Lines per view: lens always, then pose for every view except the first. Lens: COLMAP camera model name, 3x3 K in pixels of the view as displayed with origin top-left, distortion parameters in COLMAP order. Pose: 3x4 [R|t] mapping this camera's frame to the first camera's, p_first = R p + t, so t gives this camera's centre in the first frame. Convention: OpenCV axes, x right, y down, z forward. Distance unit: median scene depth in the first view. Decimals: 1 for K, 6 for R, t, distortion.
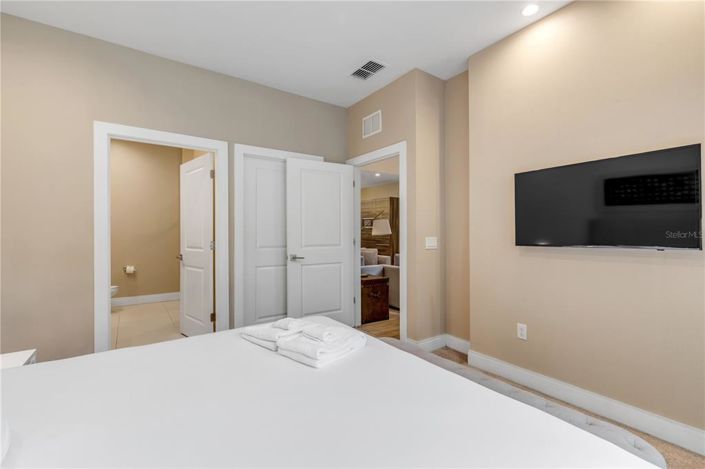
lens RADIAL K [[316.6, 0, 352.5], [0, 316.6, 234.5], [0, 0, 1]] dist [-0.002281, -0.000306]
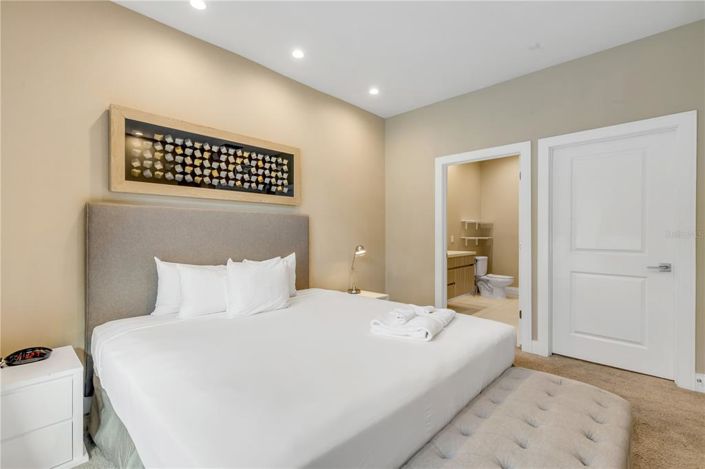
lens RADIAL K [[316.6, 0, 352.5], [0, 316.6, 234.5], [0, 0, 1]] dist [-0.002281, -0.000306]
pose [[0.208844, 0.006325, -0.977928, 0.488017], [0.000465, 0.999978, 0.006567, -0.006078], [0.977949, -0.001826, 0.208837, 0.256834]]
